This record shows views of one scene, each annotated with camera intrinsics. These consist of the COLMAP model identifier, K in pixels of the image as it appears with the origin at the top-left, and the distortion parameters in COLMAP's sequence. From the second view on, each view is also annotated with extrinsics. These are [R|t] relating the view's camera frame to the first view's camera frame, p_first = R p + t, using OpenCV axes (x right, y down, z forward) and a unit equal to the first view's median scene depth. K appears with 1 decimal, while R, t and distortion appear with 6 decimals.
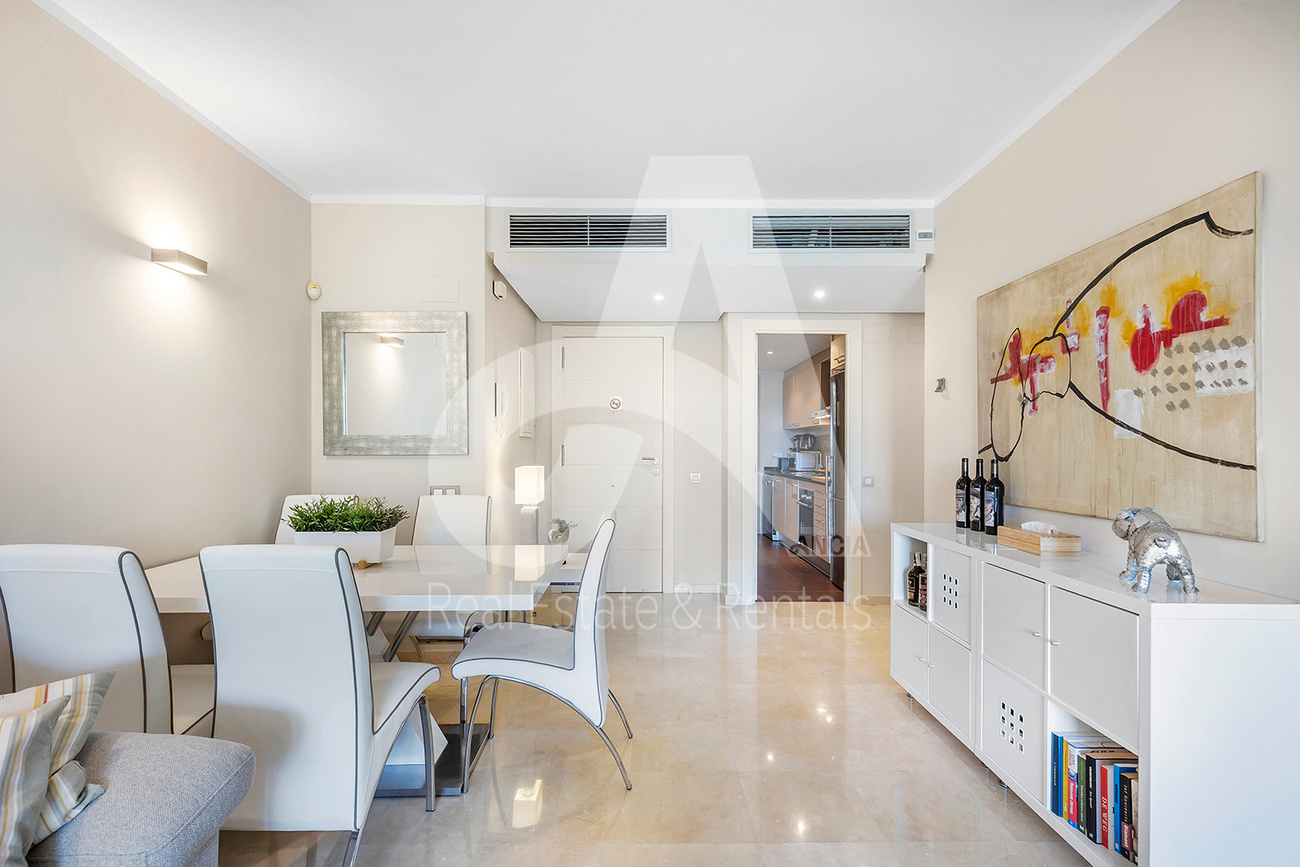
lens RADIAL K [[584.8, 0, 654.4], [0, 584.8, 448.1], [0, 0, 1]] dist [0.000785, -0.000032]
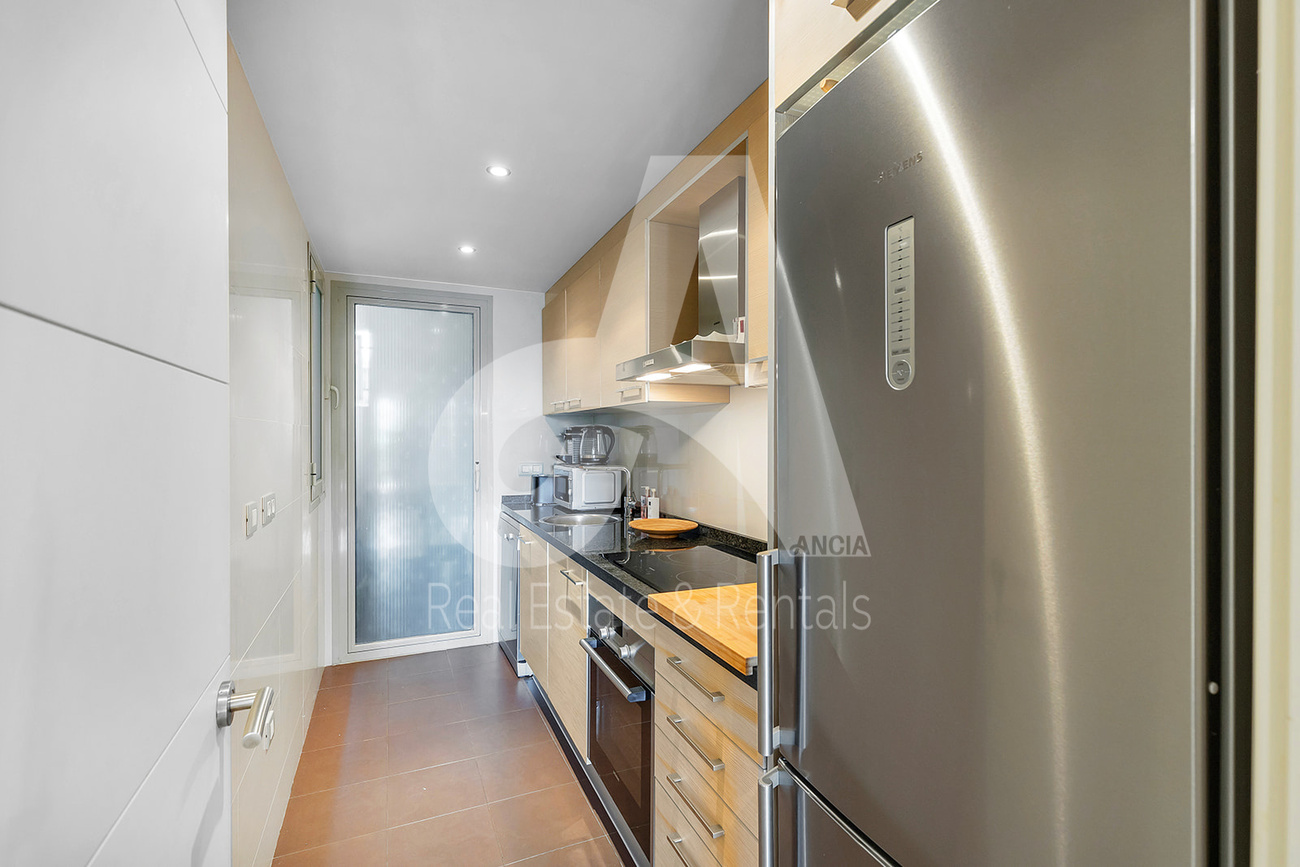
lens RADIAL K [[590.8, 0, 653.9], [0, 590.8, 439.5], [0, 0, 1]] dist [-0.001021, -0.000725]
pose [[0.921453, -0.004065, 0.388469, 0.355691], [0.003184, 0.999991, 0.002912, -0.040294], [-0.388477, -0.001447, 0.921457, 1.588197]]
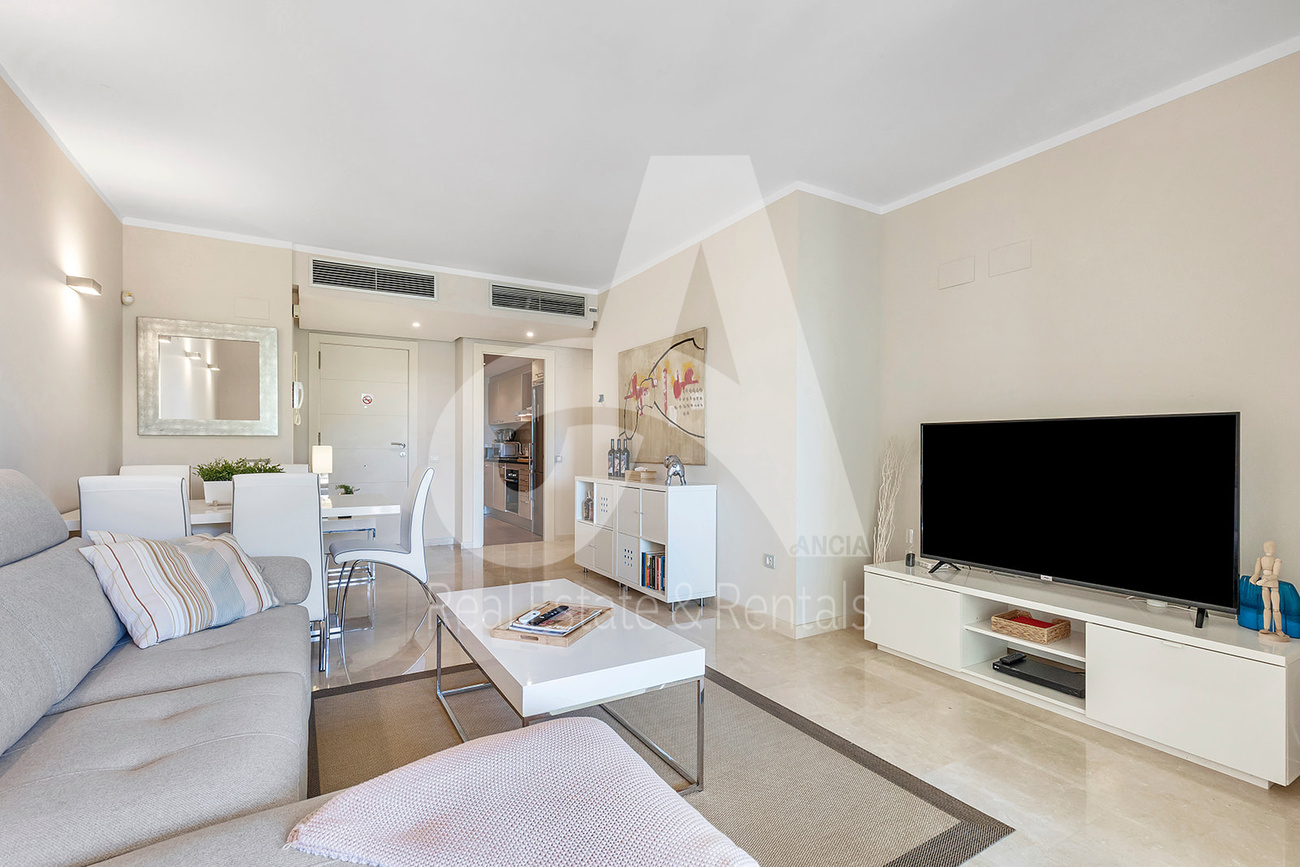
lens RADIAL K [[590.8, 0, 653.9], [0, 590.8, 439.5], [0, 0, 1]] dist [-0.001021, -0.000725]
pose [[0.861696, 0.006053, 0.507389, -0.323672], [0.000600, 0.999916, -0.012947, 0.046312], [-0.507425, 0.011461, 0.861620, -0.720290]]
